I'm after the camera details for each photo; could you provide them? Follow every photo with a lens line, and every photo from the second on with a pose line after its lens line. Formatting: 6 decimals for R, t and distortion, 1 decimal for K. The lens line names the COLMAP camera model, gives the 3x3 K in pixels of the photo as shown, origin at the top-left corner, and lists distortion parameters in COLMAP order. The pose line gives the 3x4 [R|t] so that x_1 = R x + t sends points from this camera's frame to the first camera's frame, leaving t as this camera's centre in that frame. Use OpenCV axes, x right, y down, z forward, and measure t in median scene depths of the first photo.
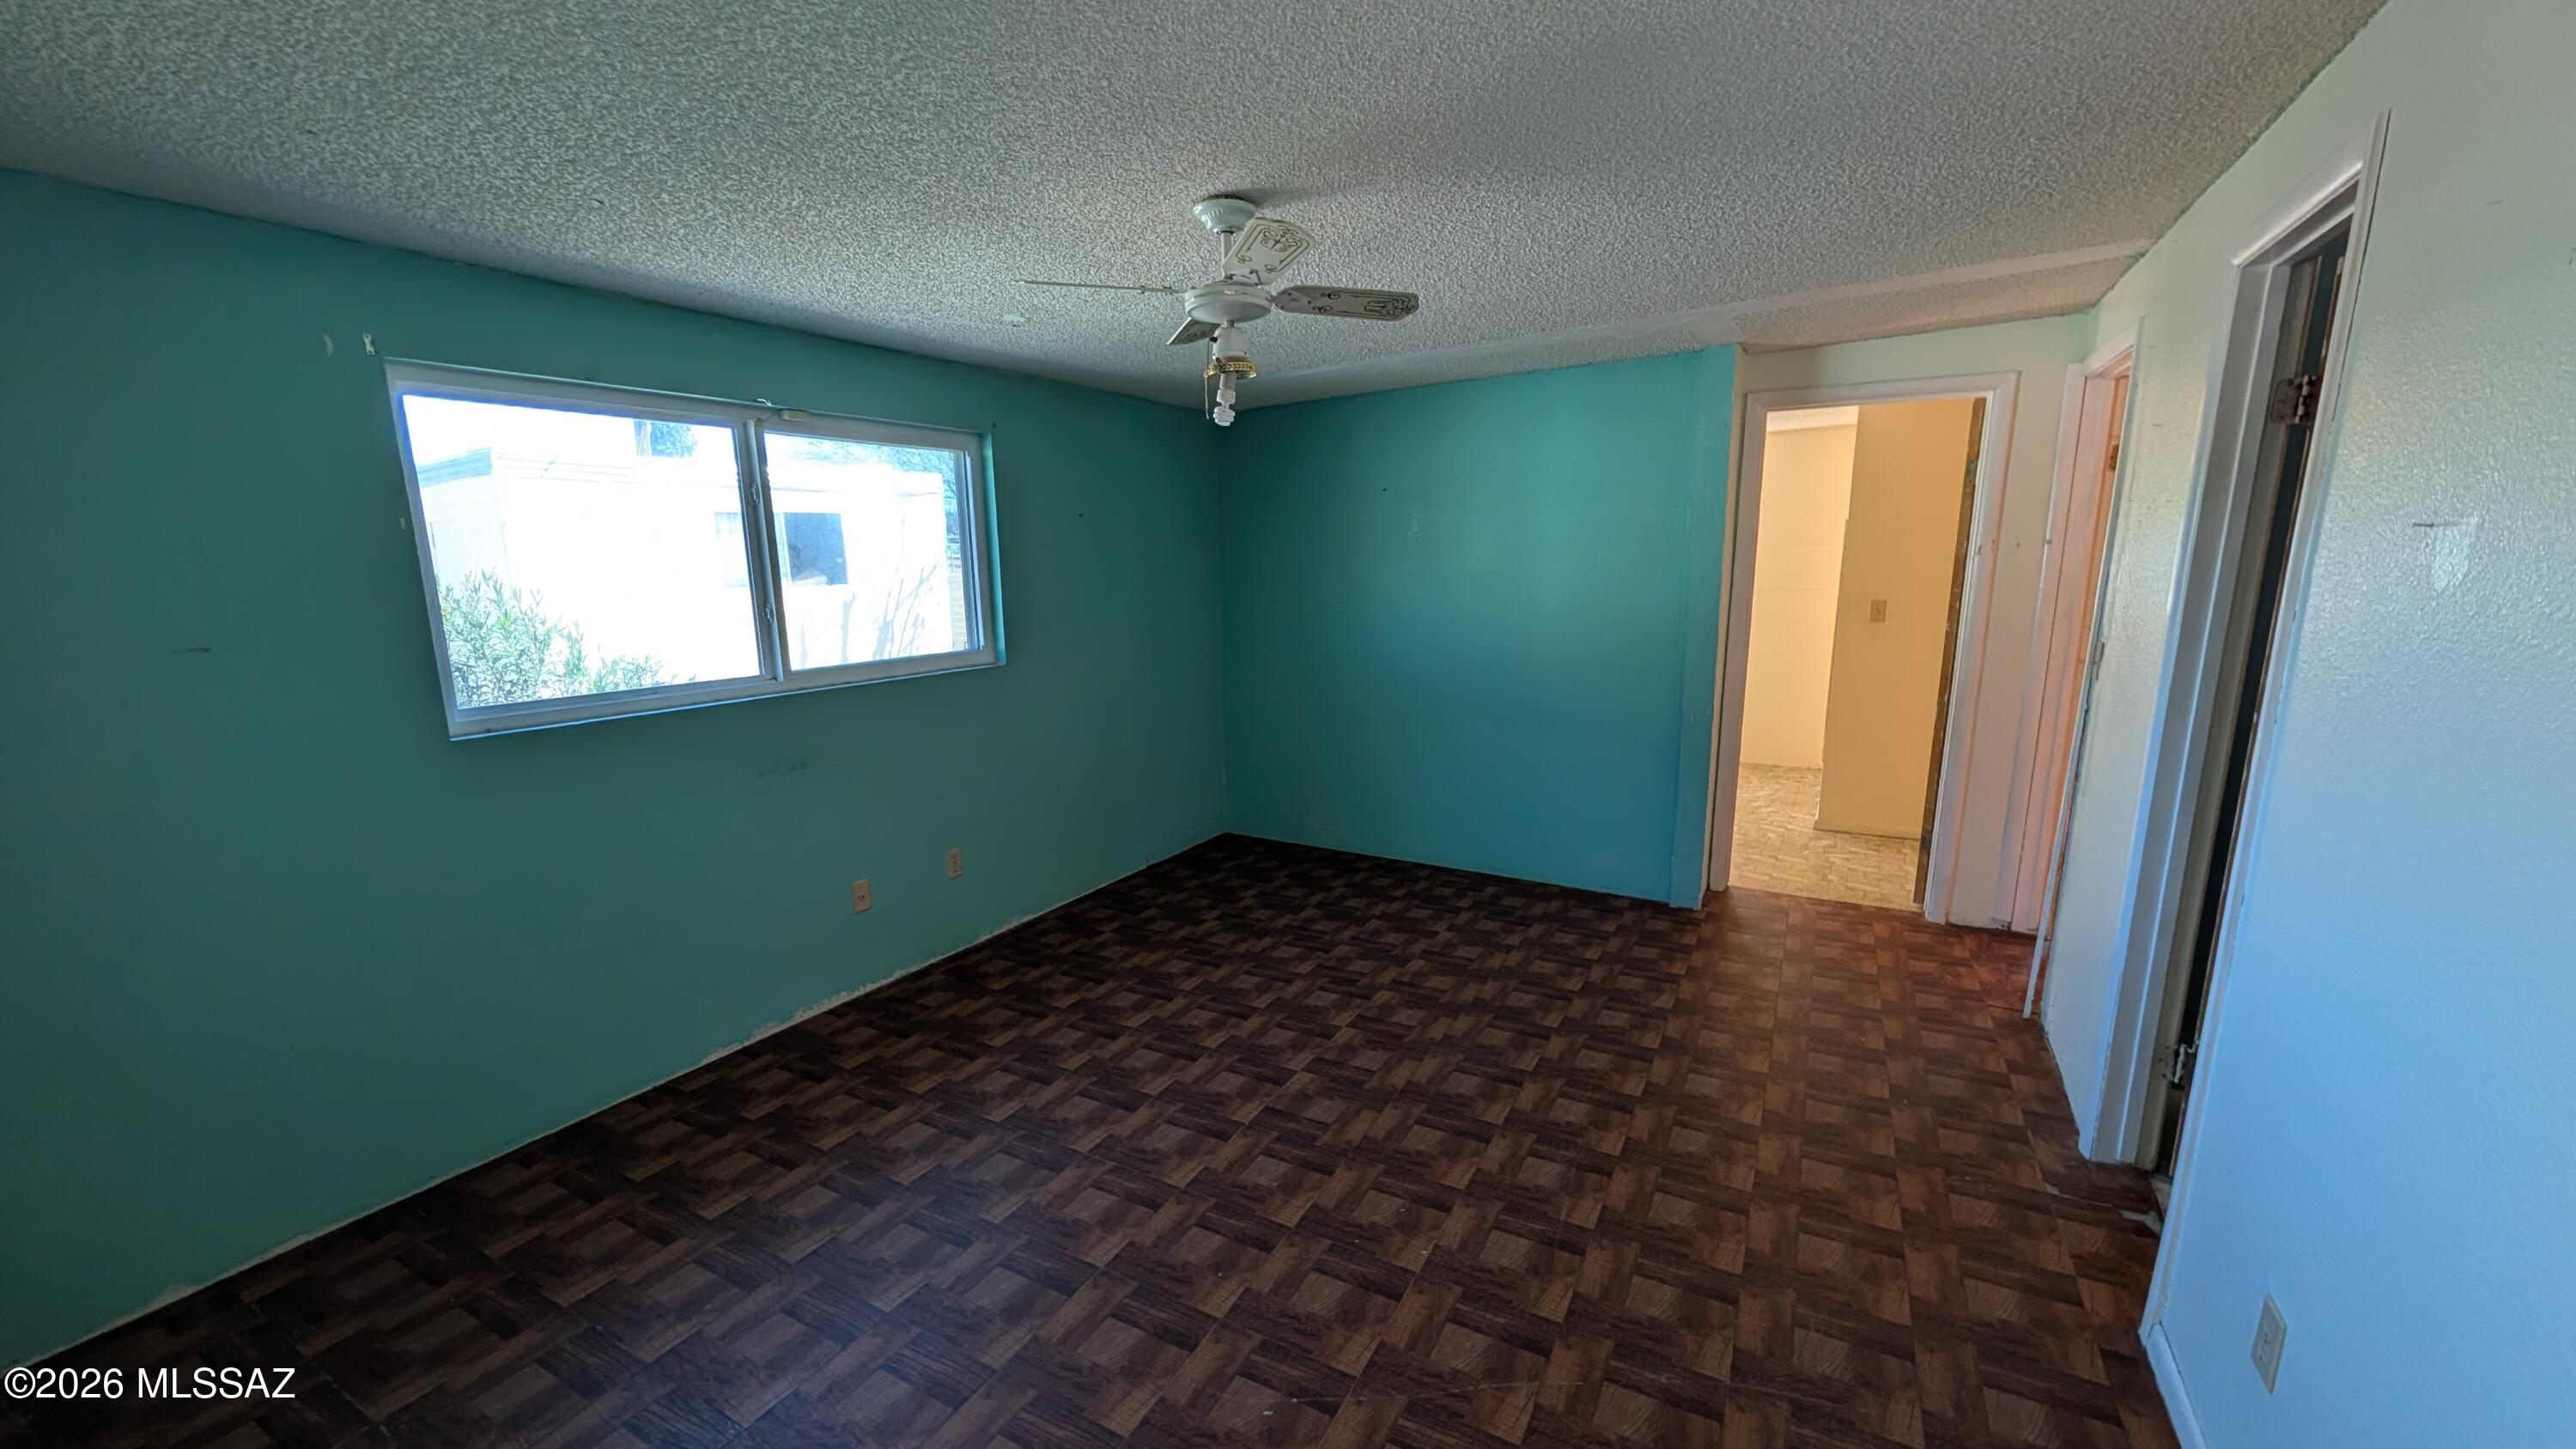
lens RADIAL K [[973.5, 0, 1304.4], [0, 973.5, 672.0], [0, 0, 1]] dist [-0.002003, -0.000408]
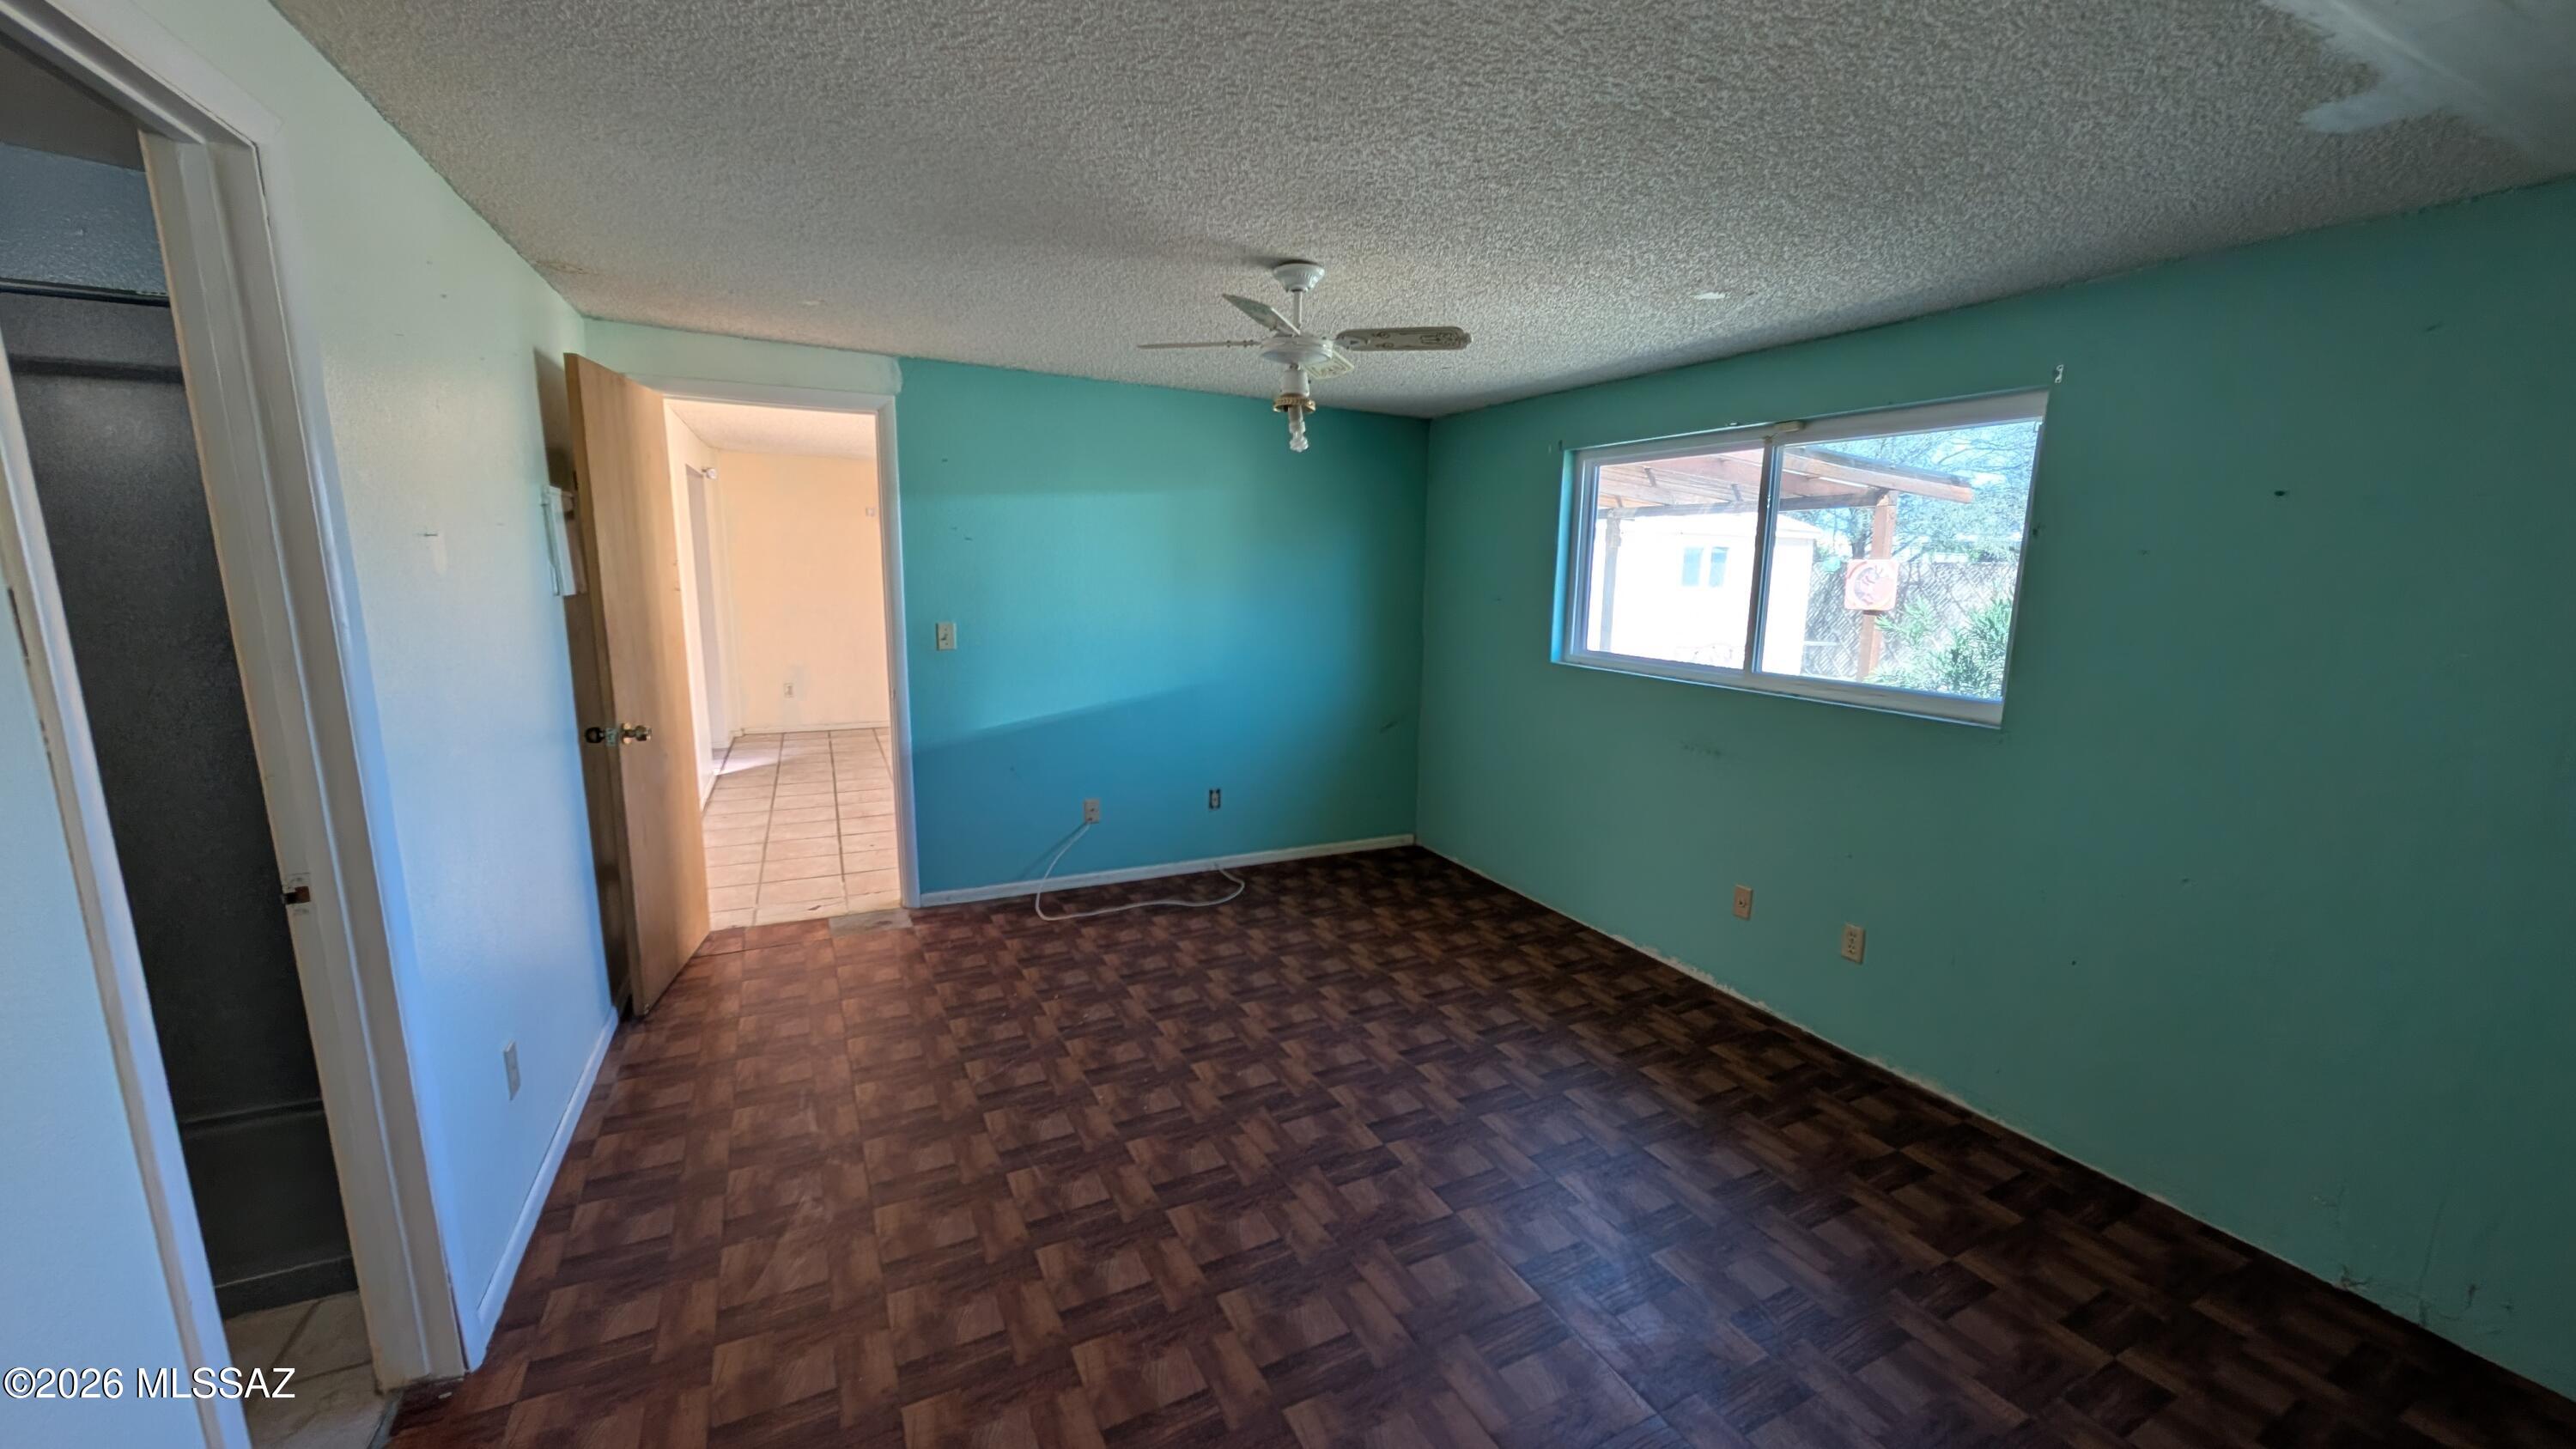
lens RADIAL K [[973.5, 0, 1291.2], [0, 973.5, 732.0], [0, 0, 1]] dist [-0.002003, -0.000408]
pose [[-0.561735, 0.151108, -0.813401, 0.699229], [-0.108062, 0.961354, 0.253221, -0.167997], [0.820230, 0.230140, -0.523697, 1.287449]]
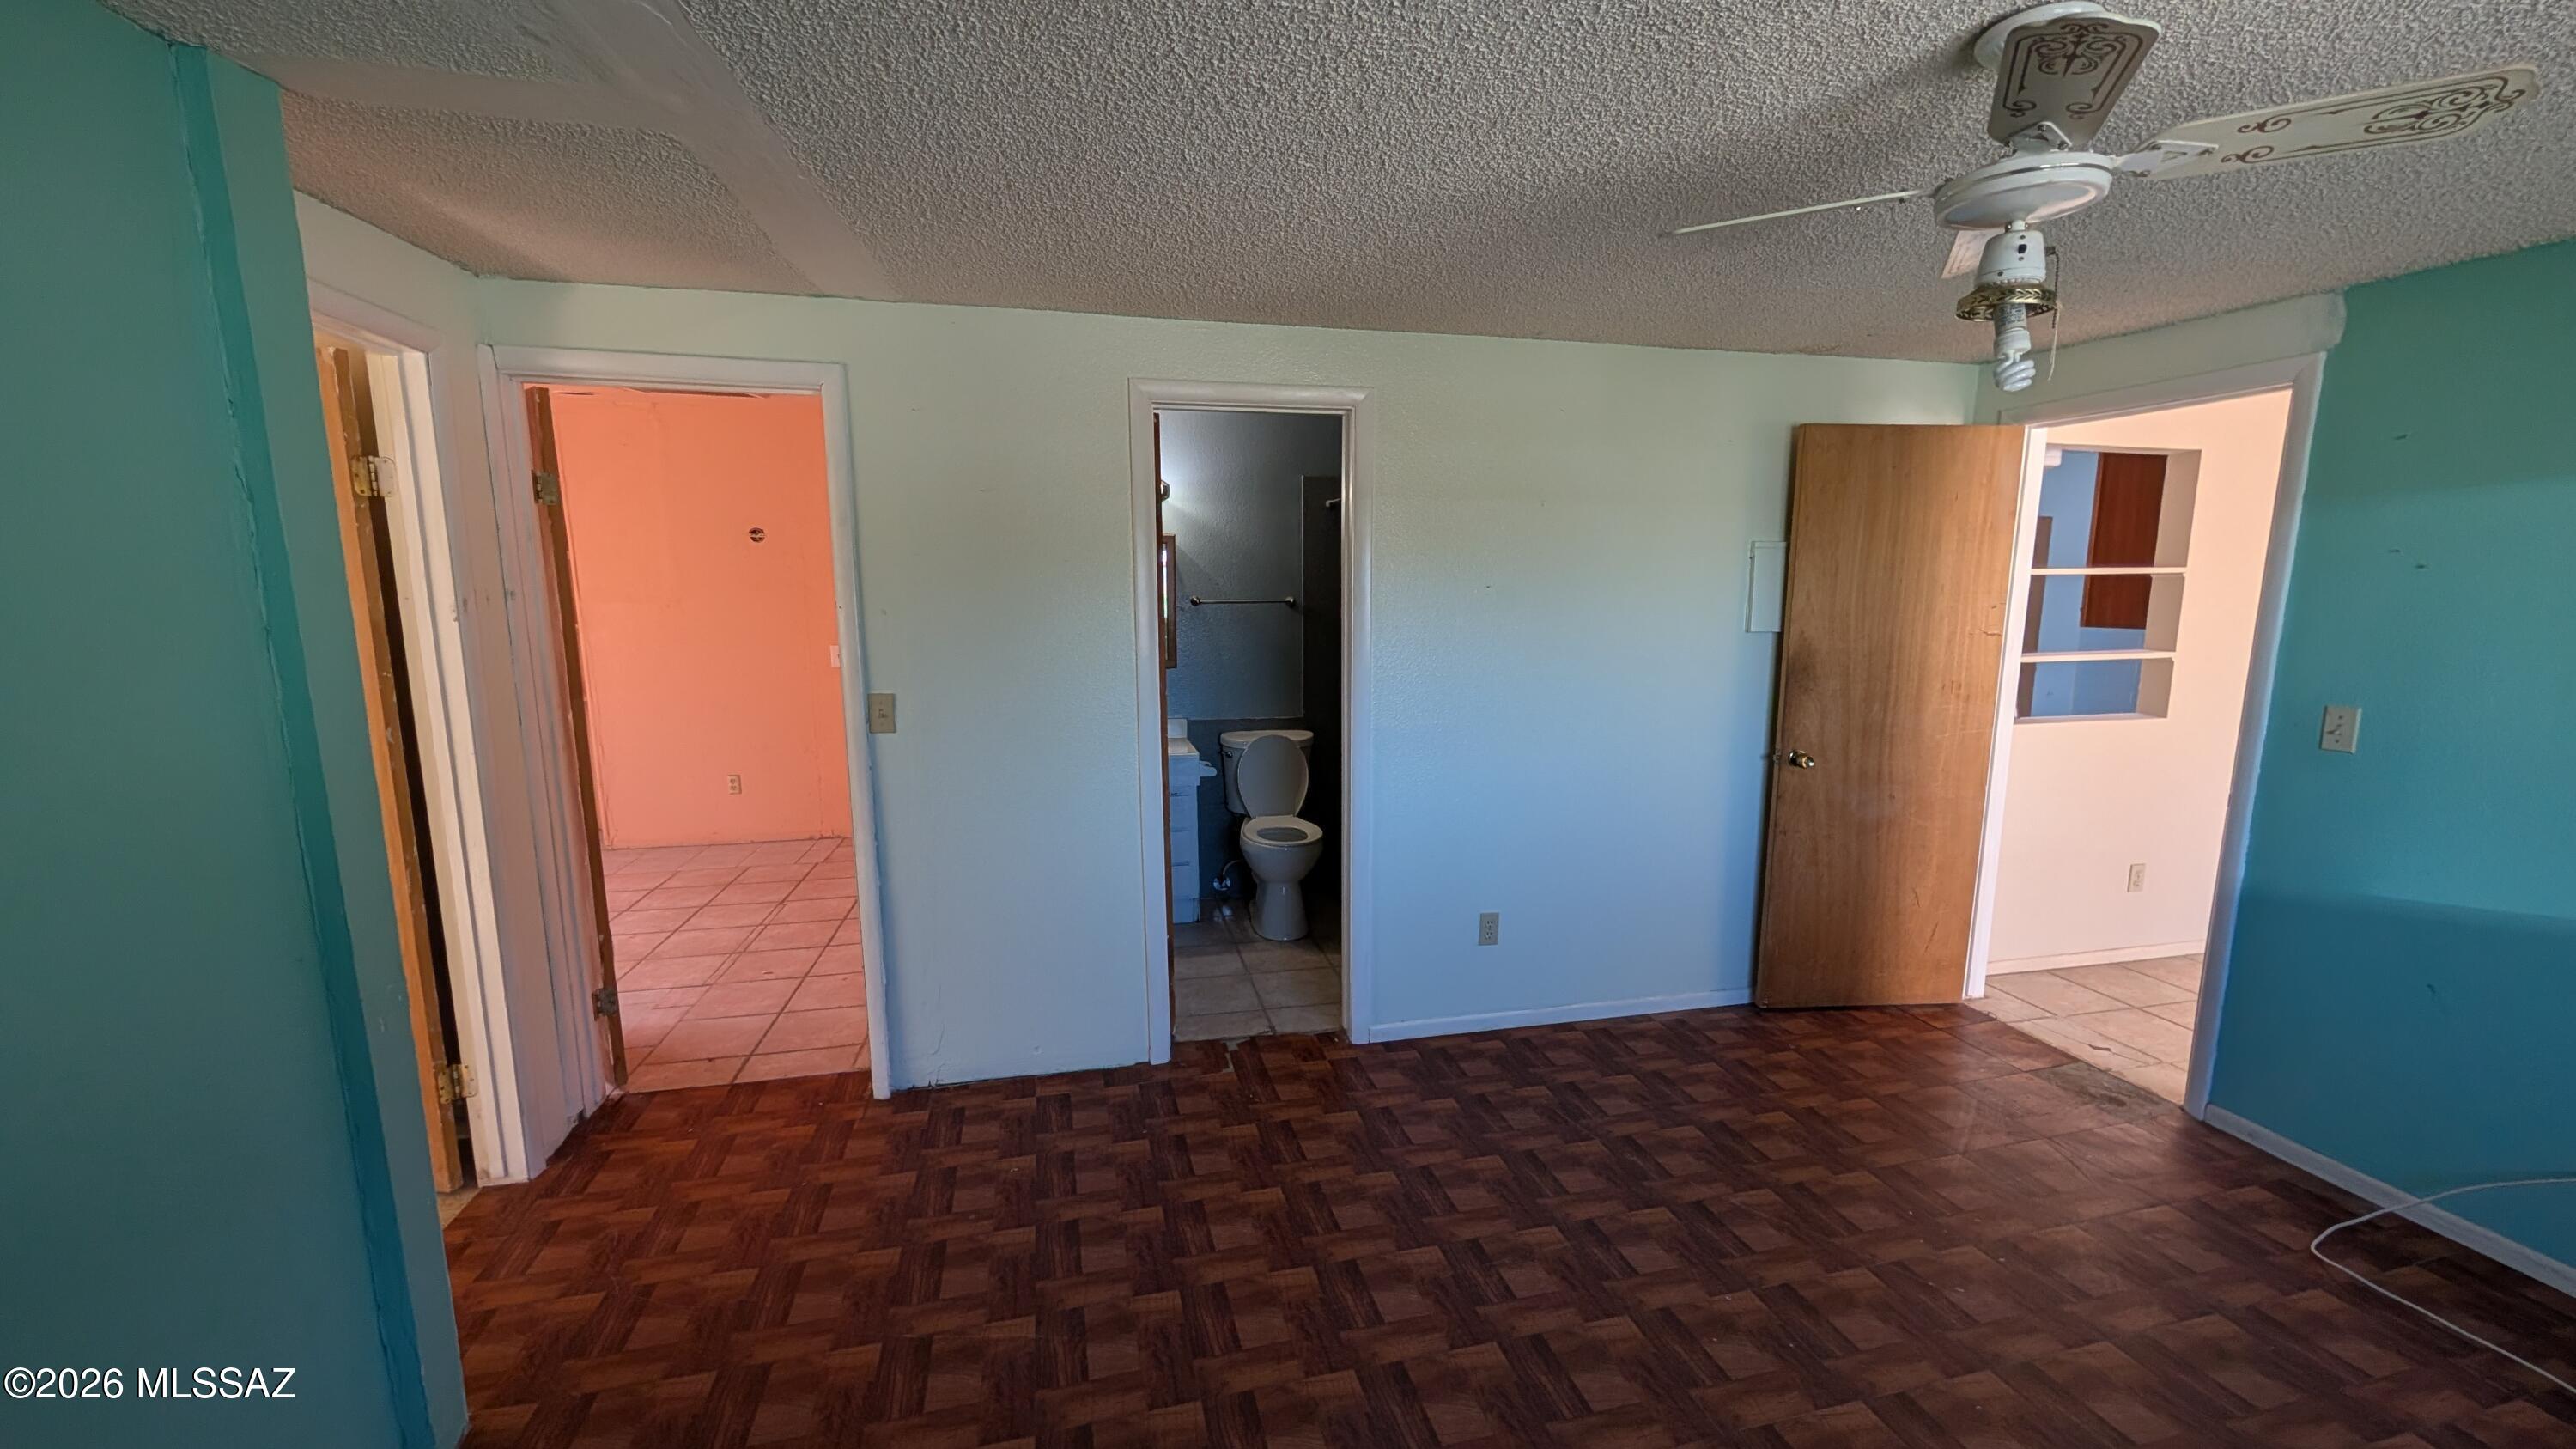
lens RADIAL K [[973.5, 0, 1290.9], [0, 973.5, 734.9], [0, 0, 1]] dist [-0.002003, -0.000408]
pose [[-0.682154, -0.096705, 0.724785, -0.174731], [0.101333, 0.969149, 0.224683, -0.172632], [-0.724152, 0.226713, -0.651310, 1.337065]]
